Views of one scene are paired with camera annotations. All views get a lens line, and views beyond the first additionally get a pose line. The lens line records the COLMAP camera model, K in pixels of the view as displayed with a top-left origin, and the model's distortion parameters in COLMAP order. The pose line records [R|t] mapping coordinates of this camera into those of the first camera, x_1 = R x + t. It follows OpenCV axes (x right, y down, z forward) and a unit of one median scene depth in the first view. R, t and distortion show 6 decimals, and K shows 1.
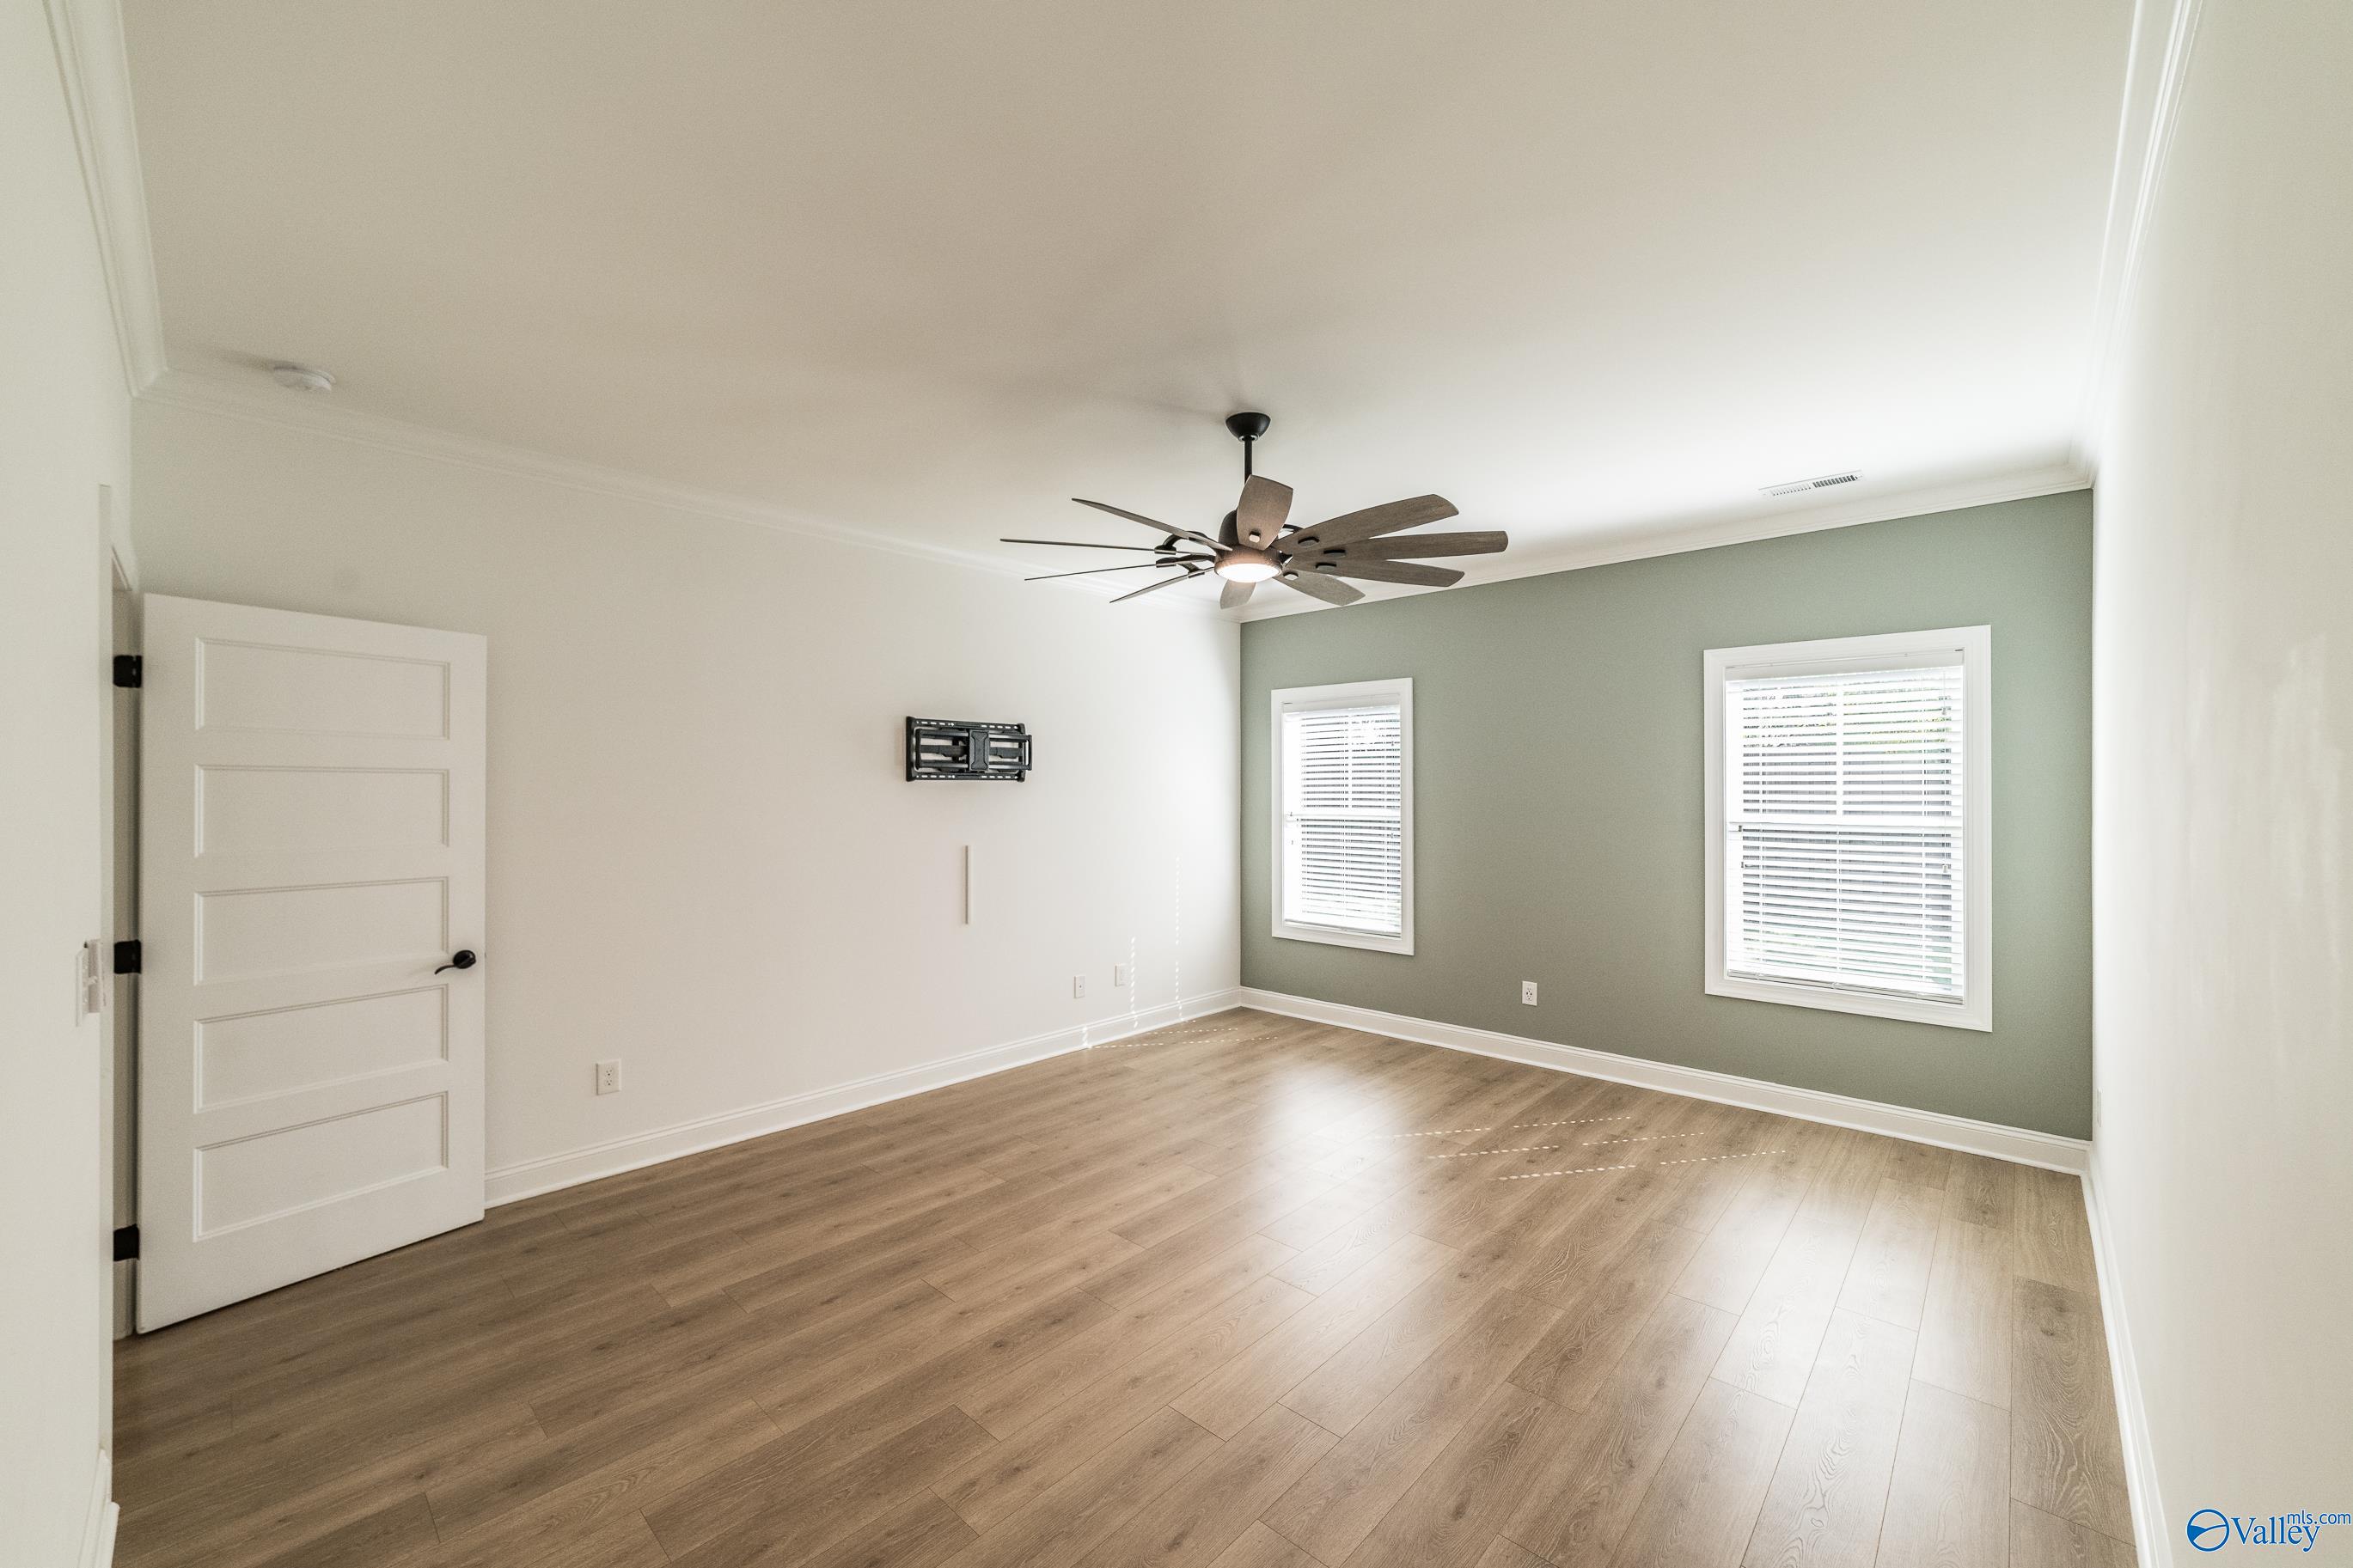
lens RADIAL K [[916.0, 0, 1174.8], [0, 916.0, 783.8], [0, 0, 1]] dist [-0.009562, 0.001029]
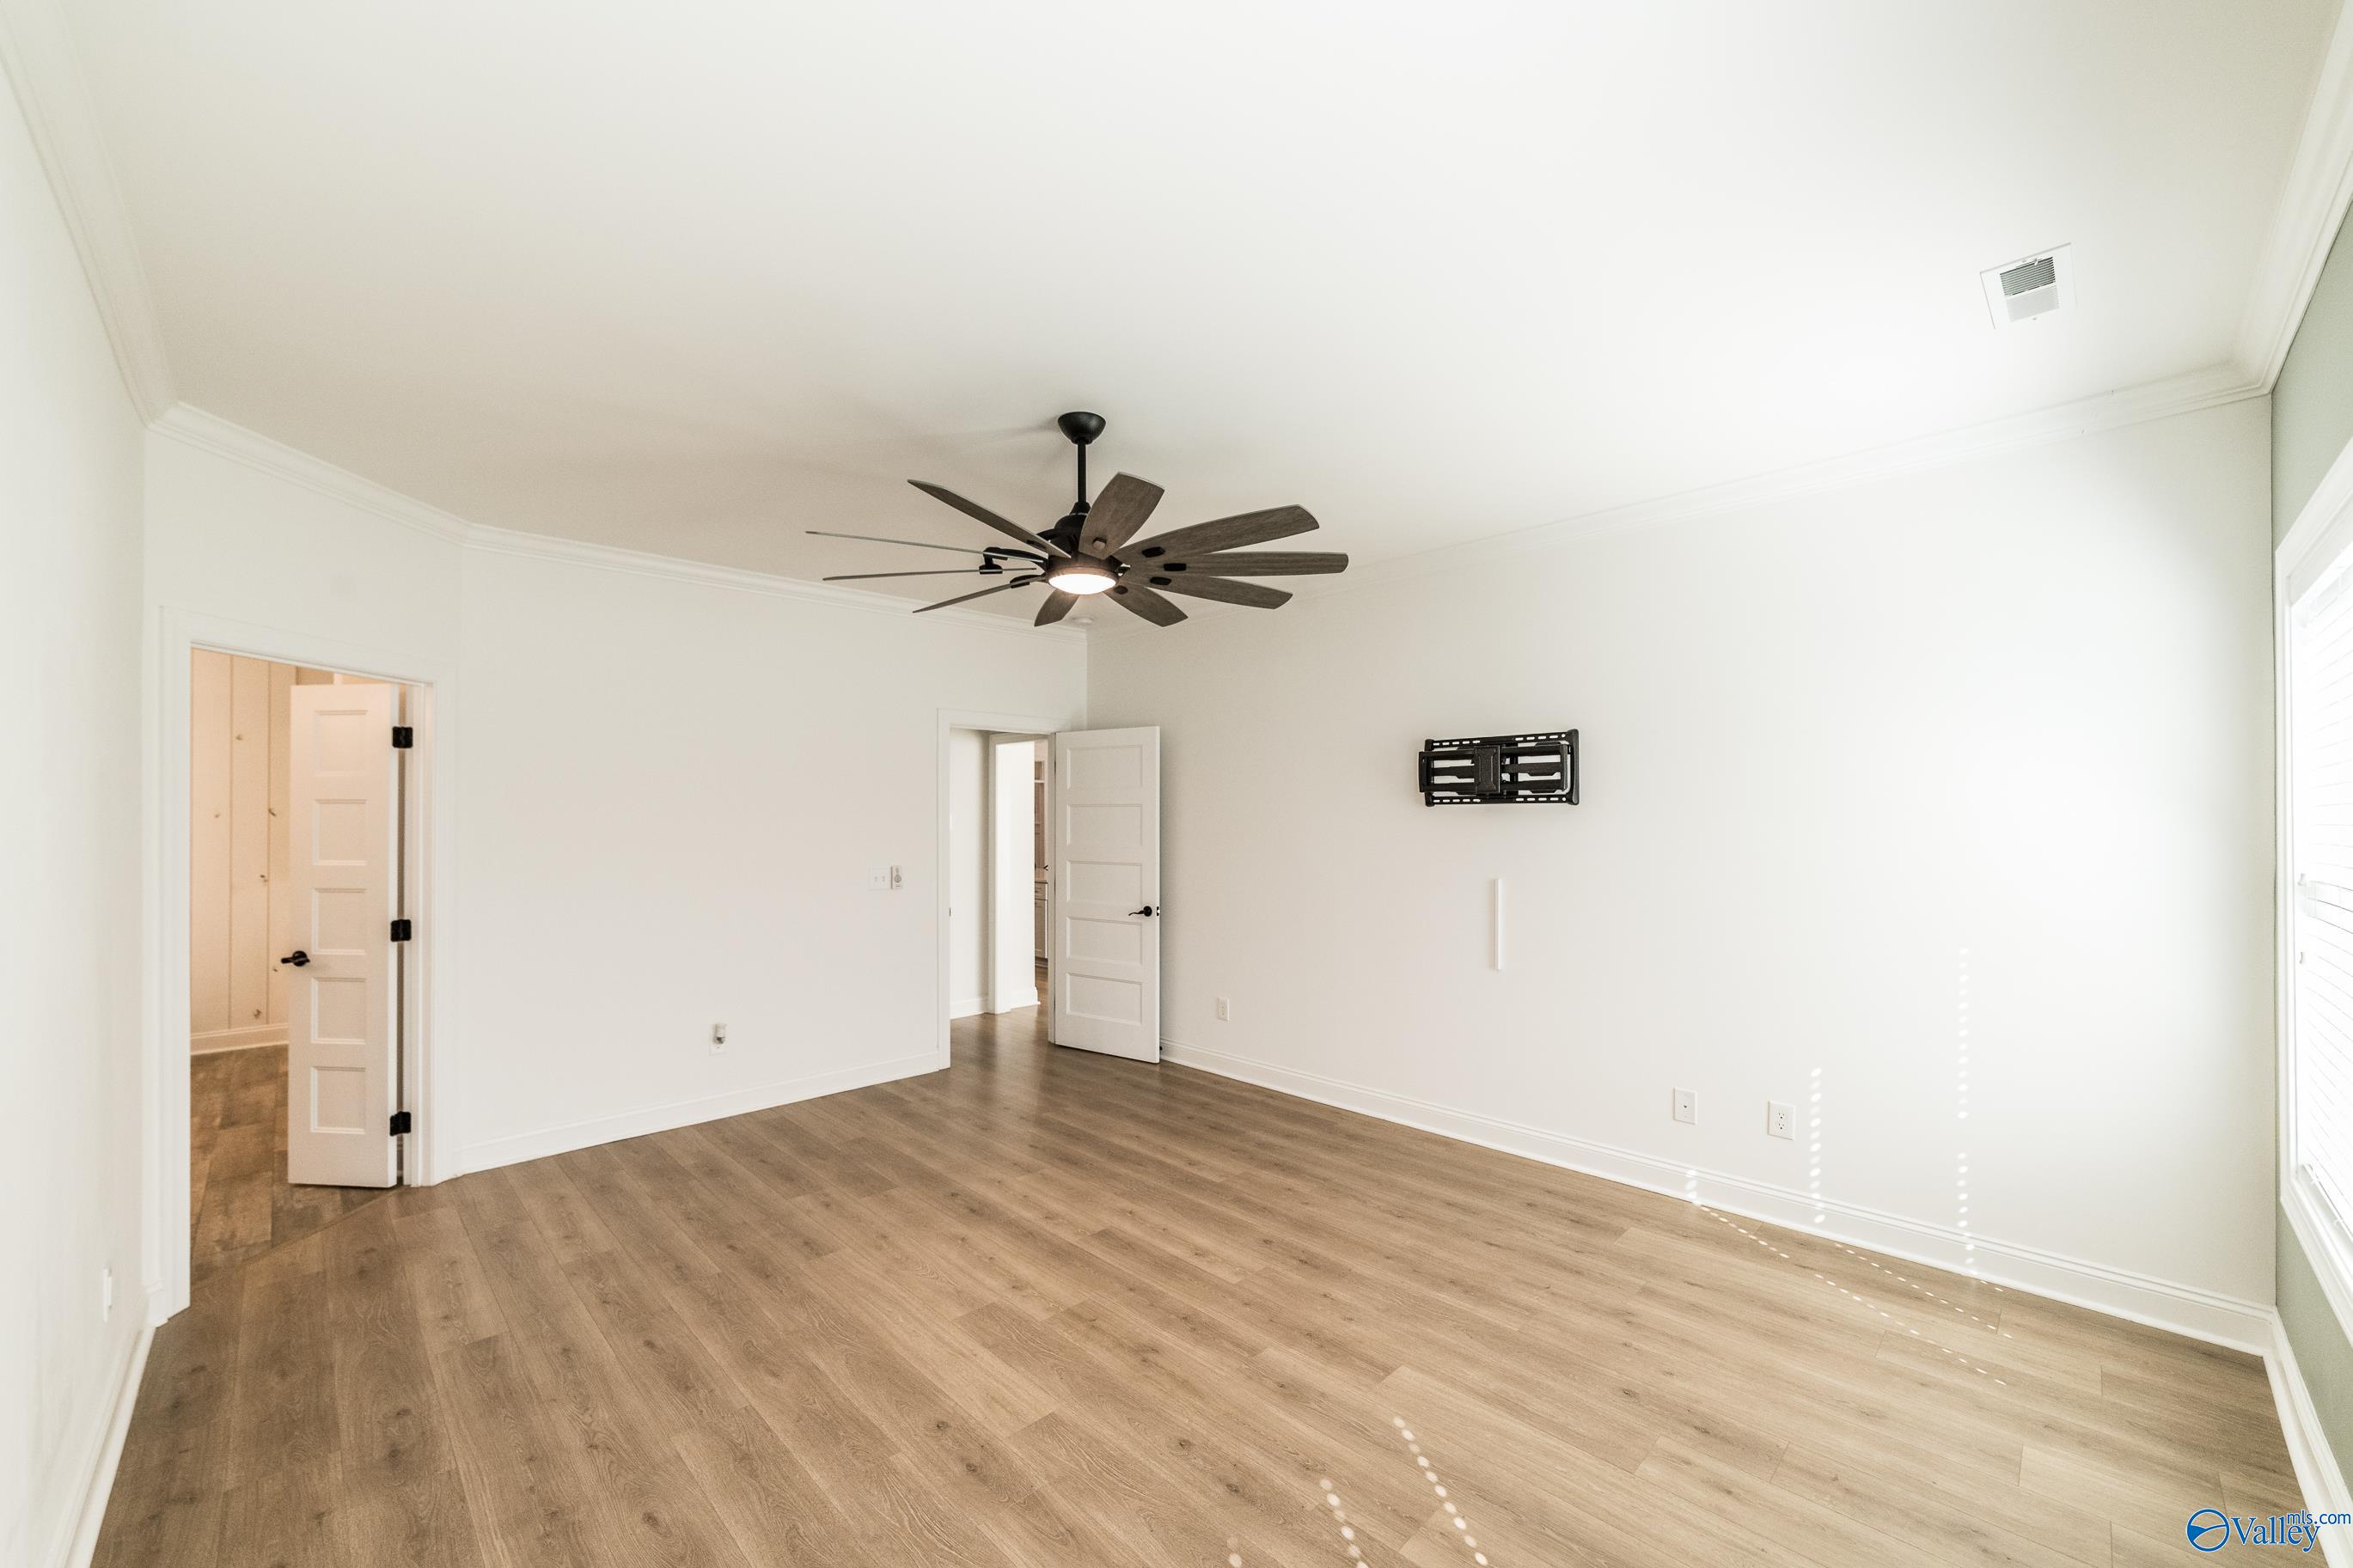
lens RADIAL K [[916.0, 0, 1173.4], [0, 916.0, 801.4], [0, 0, 1]] dist [-0.009562, 0.001029]
pose [[-0.043979, -0.018053, -0.998869, 0.831488], [0.009990, 0.999779, -0.018509, 0.008898], [0.998982, -0.010793, -0.043789, 0.930321]]
